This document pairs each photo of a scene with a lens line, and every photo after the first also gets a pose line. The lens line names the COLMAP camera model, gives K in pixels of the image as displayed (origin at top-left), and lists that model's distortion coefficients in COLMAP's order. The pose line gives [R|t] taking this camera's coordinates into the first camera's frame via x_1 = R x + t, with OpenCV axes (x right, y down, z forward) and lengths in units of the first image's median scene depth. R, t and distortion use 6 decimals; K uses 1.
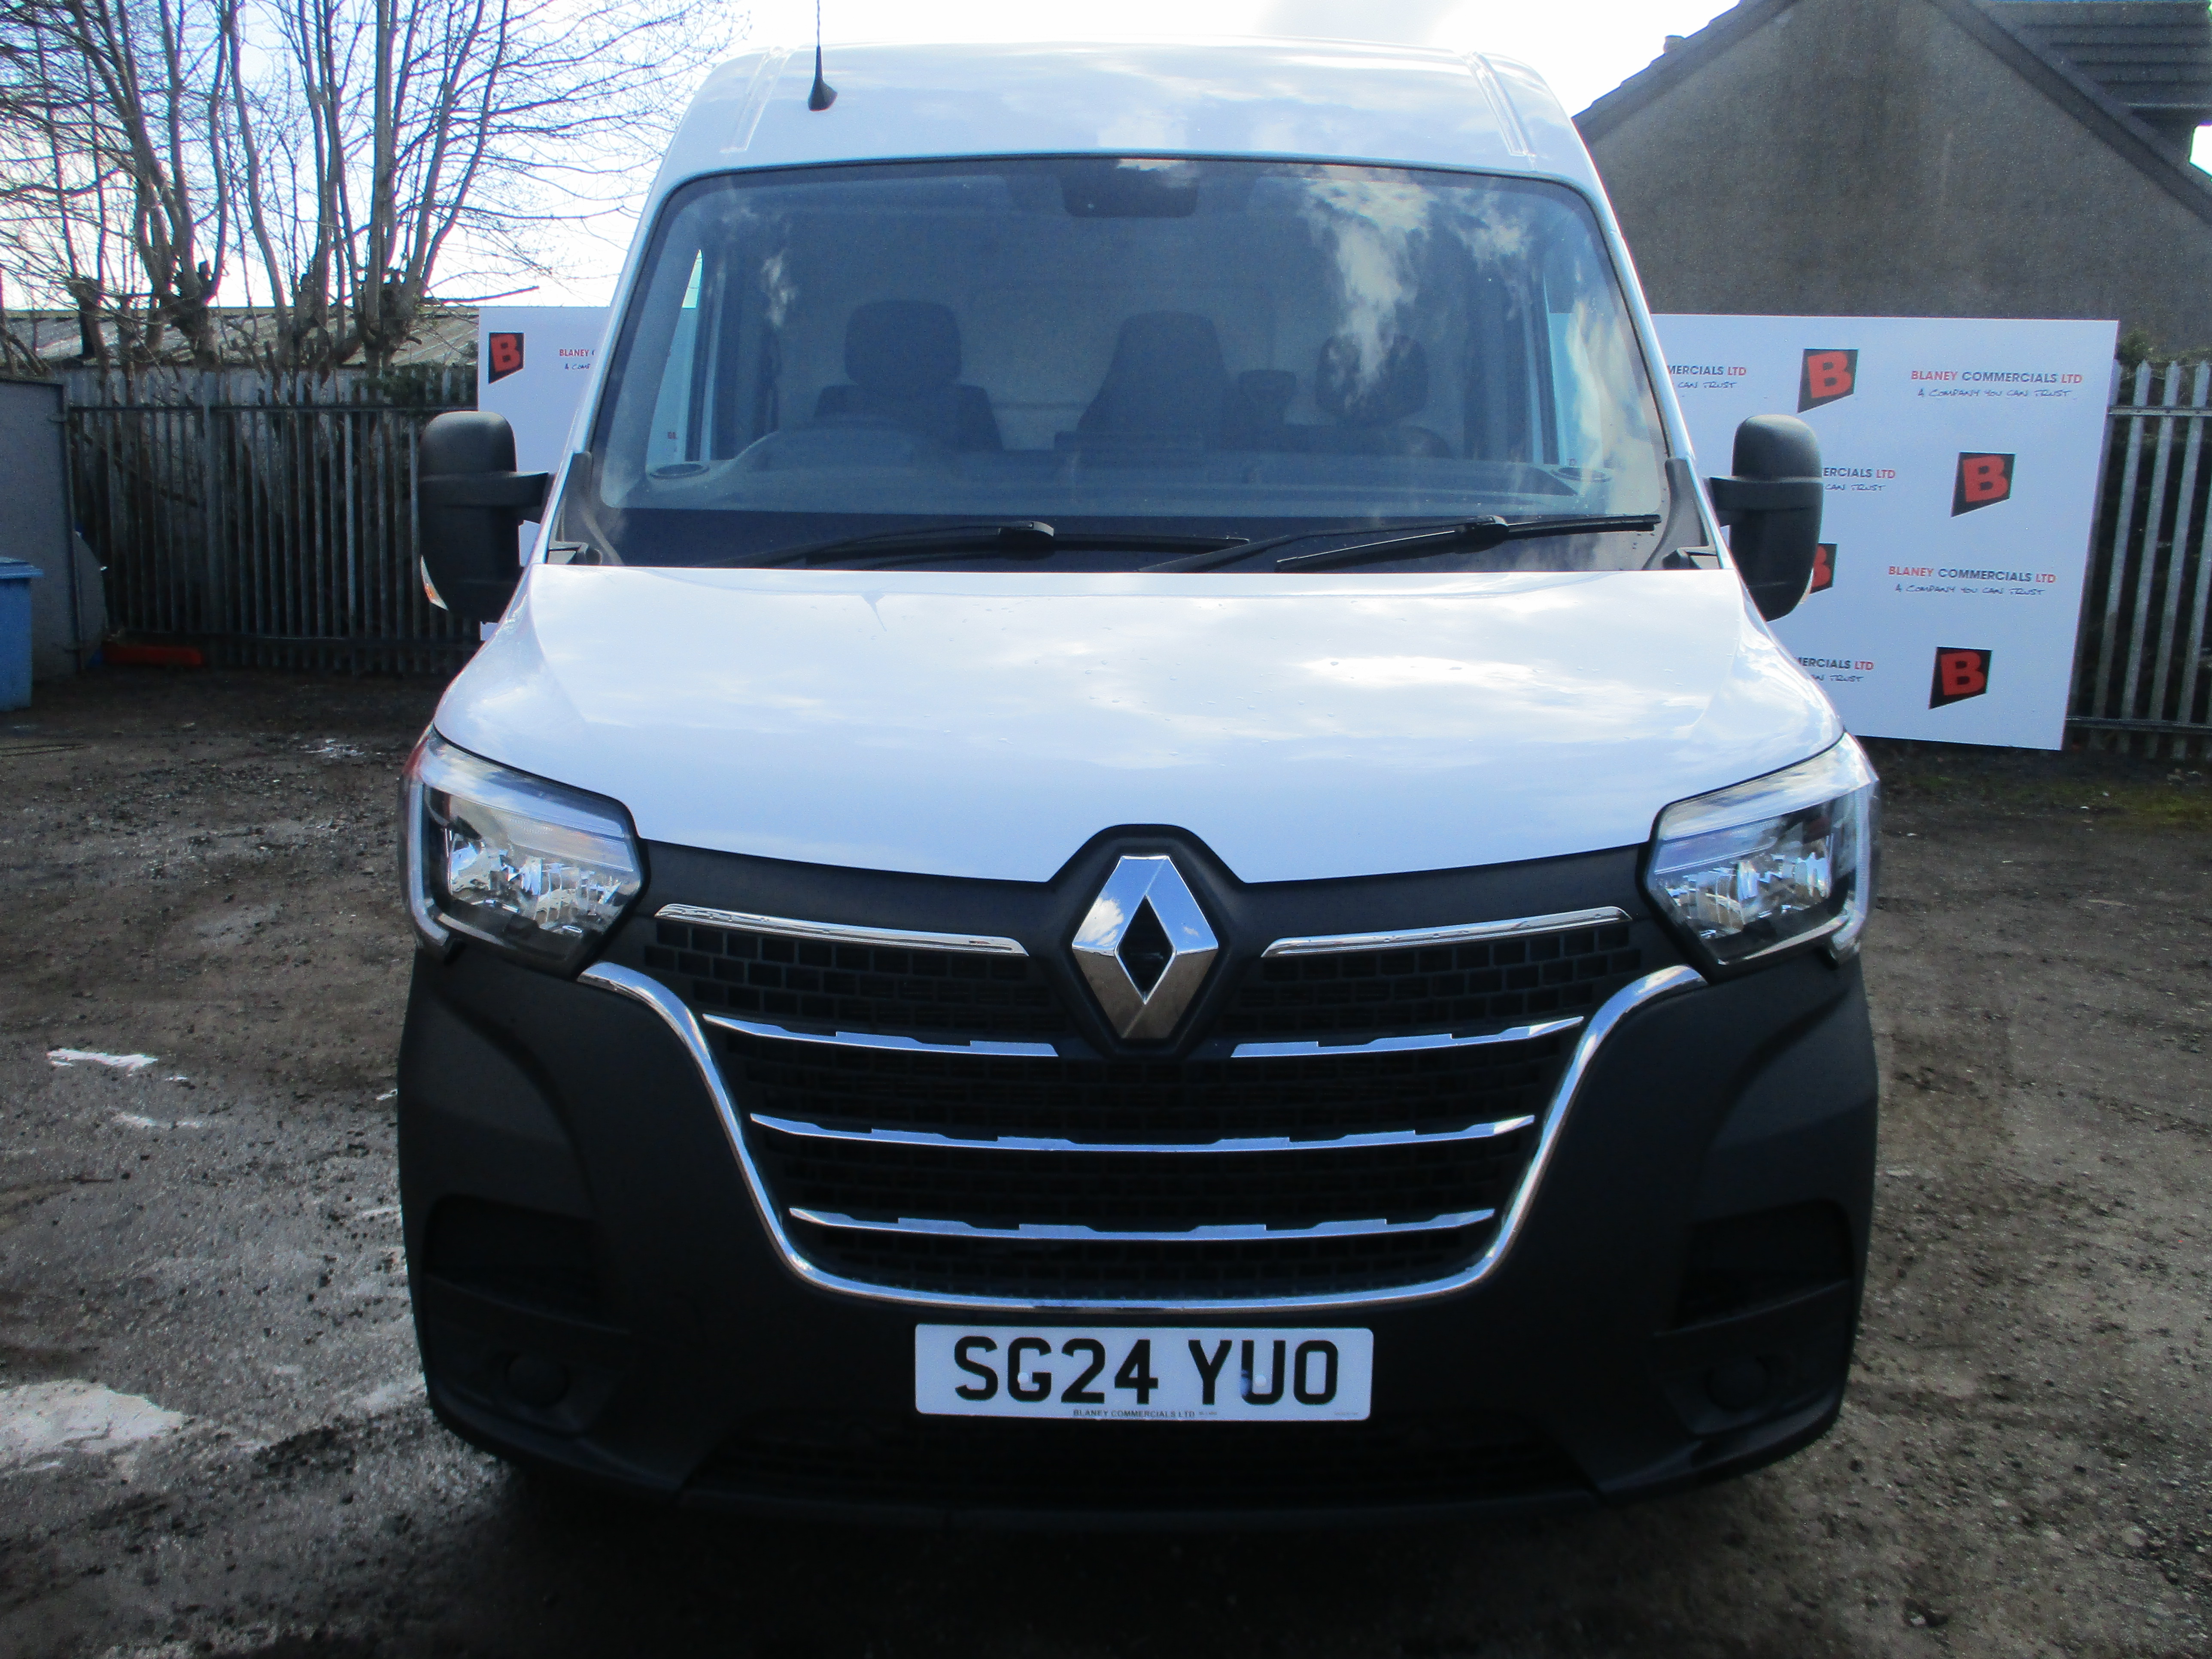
lens RADIAL K [[1769.8, 0, 1093.8], [0, 1769.8, 793.4], [0, 0, 1]] dist [0.002006, -0.000358]
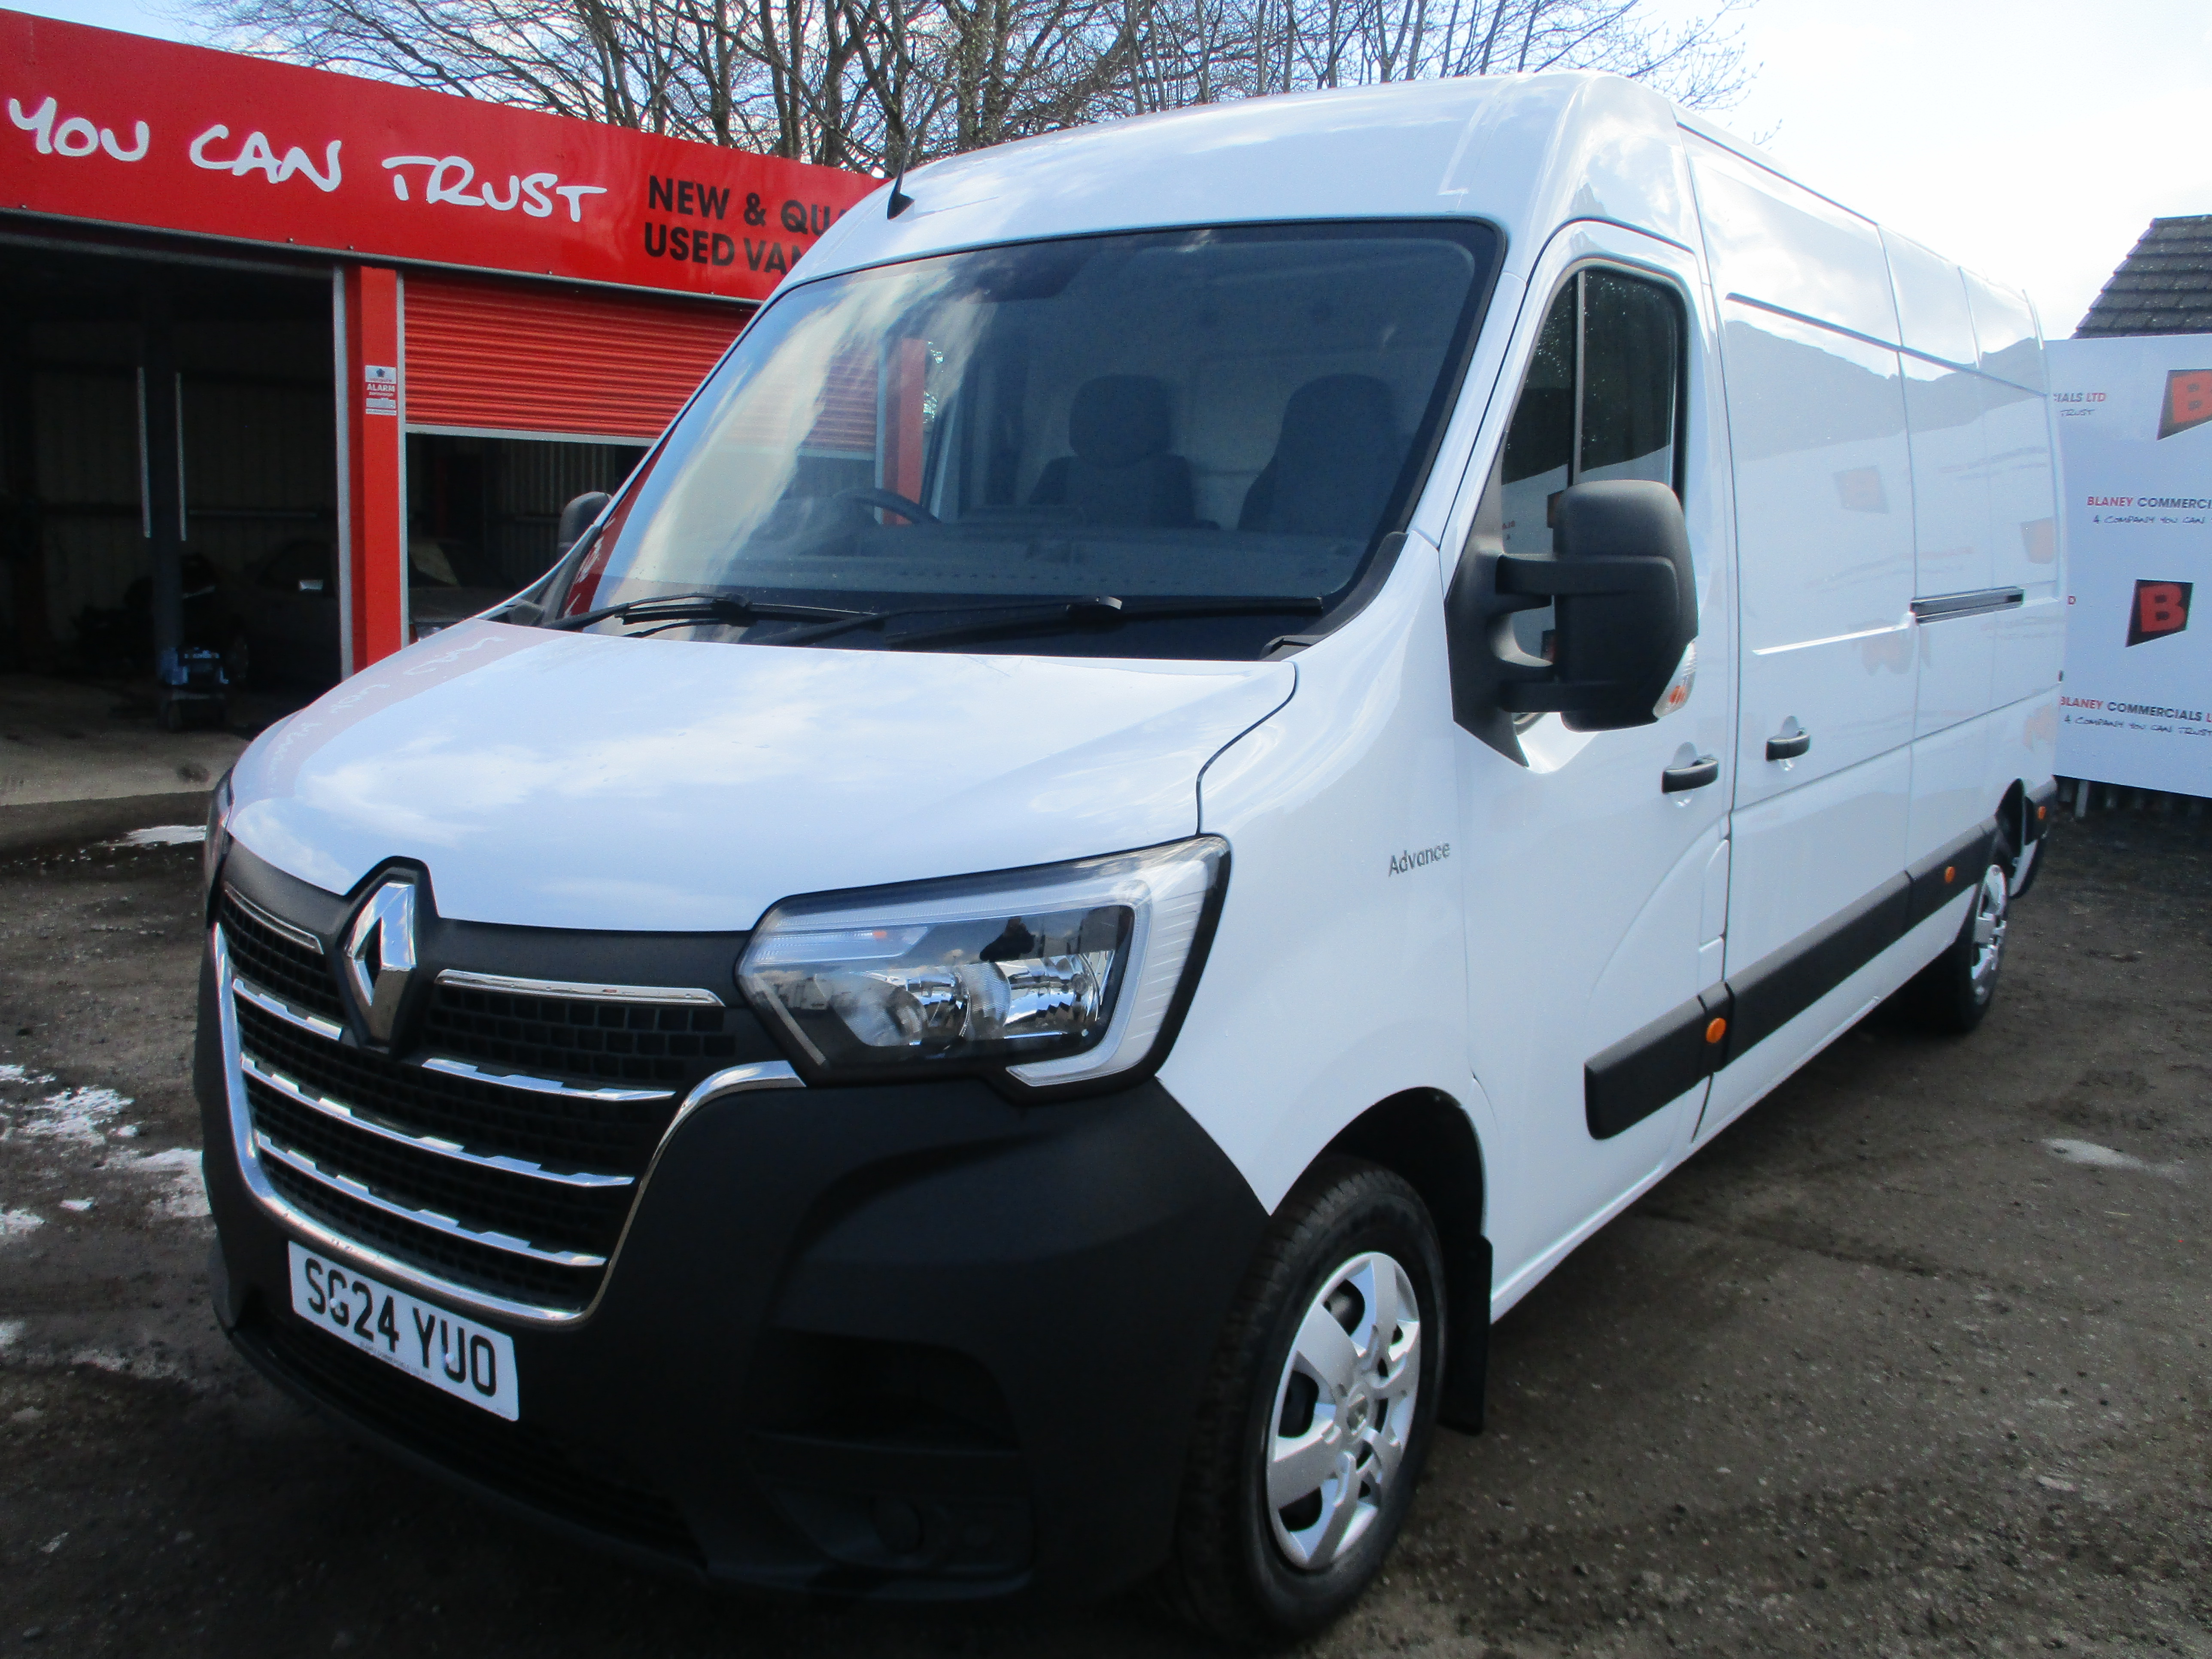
lens RADIAL K [[1797.6, 0, 1106.0], [0, 1797.6, 829.5], [0, 0, 1]] dist [-0.013774, -0.011993]
pose [[0.806005, 0.096949, -0.583915, 1.064861], [-0.102788, 0.994432, 0.023226, -0.073676], [0.582916, 0.041299, 0.811482, 0.301637]]
